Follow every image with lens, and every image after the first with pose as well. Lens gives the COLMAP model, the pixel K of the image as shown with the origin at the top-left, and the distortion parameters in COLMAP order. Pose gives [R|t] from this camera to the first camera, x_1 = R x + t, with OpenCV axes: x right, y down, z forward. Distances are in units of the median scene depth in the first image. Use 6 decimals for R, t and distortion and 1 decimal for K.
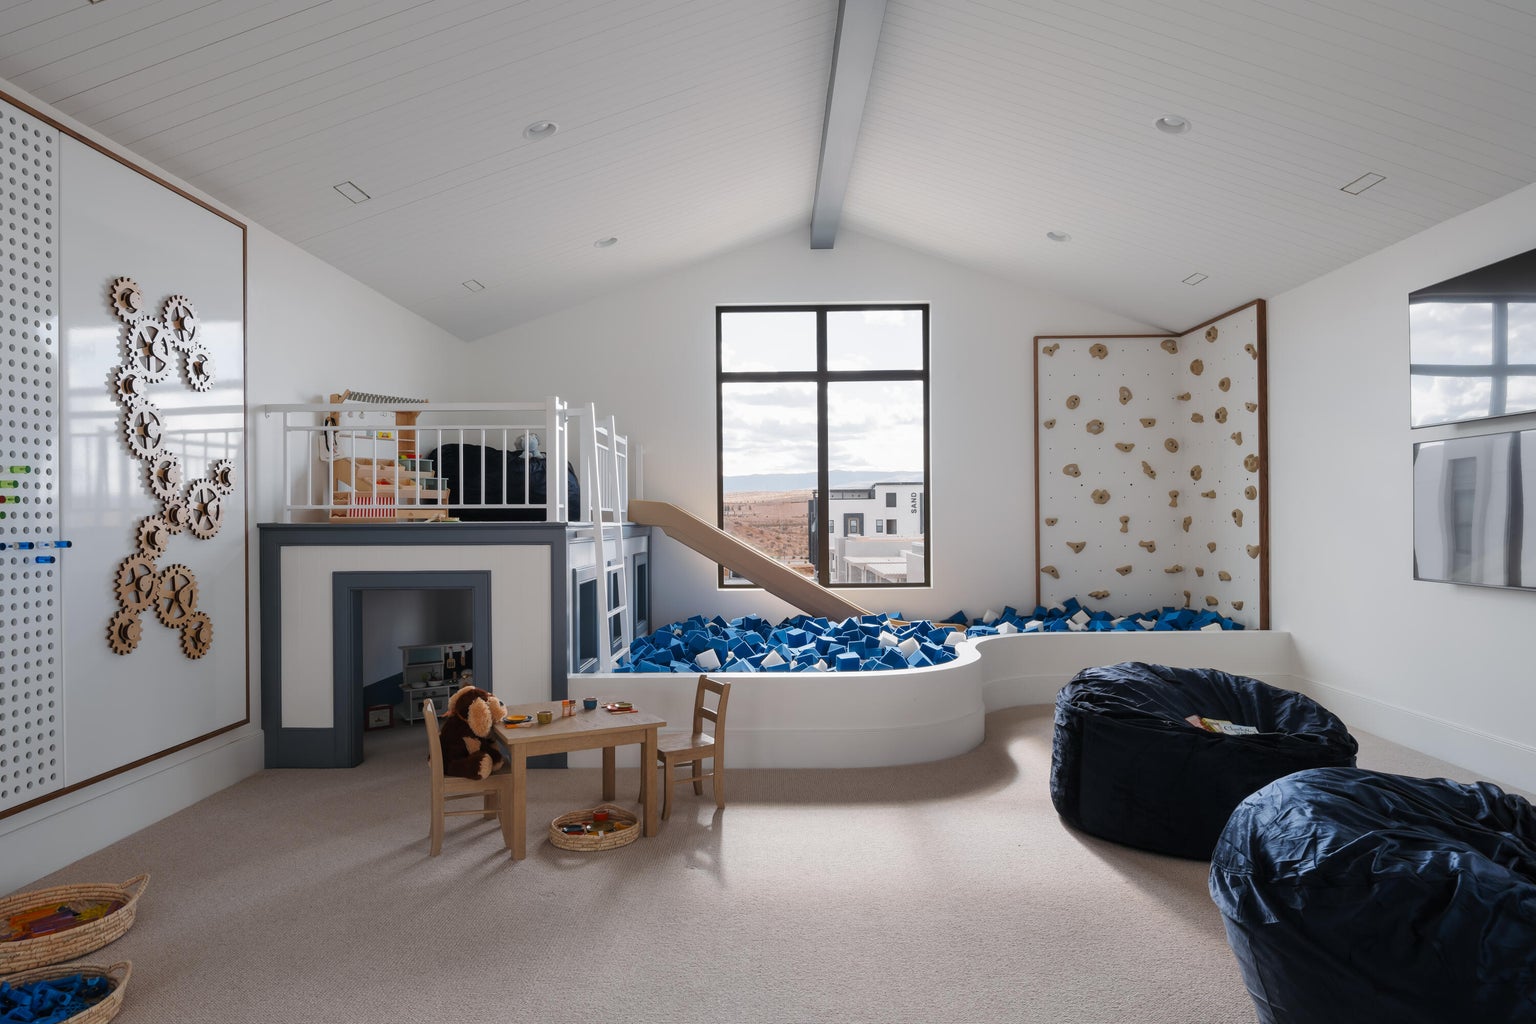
lens RADIAL K [[891.9, 0, 767.0], [0, 891.9, 515.2], [0, 0, 1]] dist [-0.011290, -0.005658]
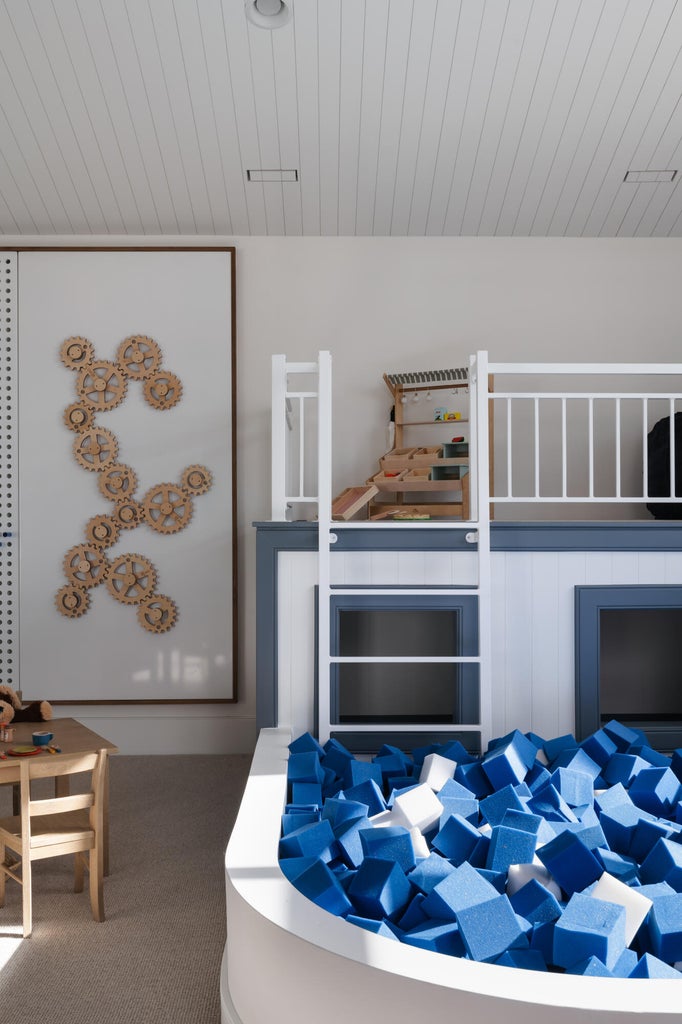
lens RADIAL K [[1083.8, 0, 342.7], [0, 1083.8, 522.7], [0, 0, 1]] dist [0.032002, 0.000000]
pose [[-0.013514, -0.001237, -0.999908, 0.695072], [-0.001495, 0.999998, -0.001217, 0.010966], [0.999908, 0.001479, -0.013516, 1.083496]]
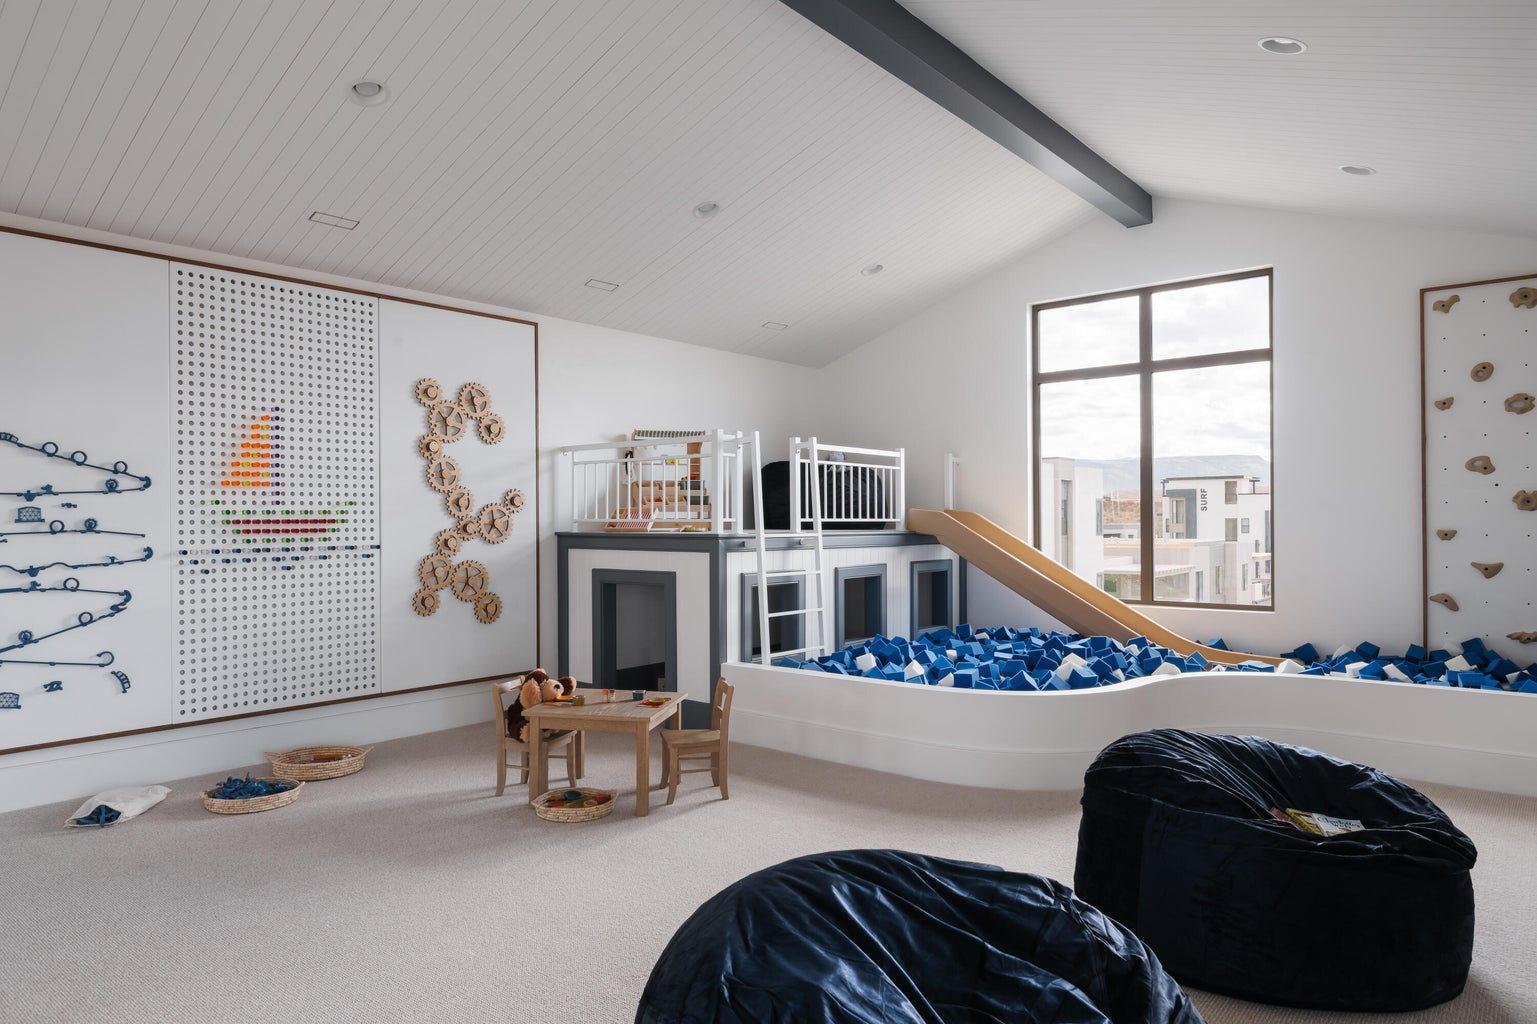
lens RADIAL K [[955.8, 0, 762.2], [0, 955.8, 515.4], [0, 0, 1]] dist [-0.012387, -0.011769]
pose [[0.776646, -0.001420, -0.629936, 0.618362], [0.002446, 0.999997, 0.000761, -0.017857], [0.629932, -0.002132, 0.776647, 0.039218]]
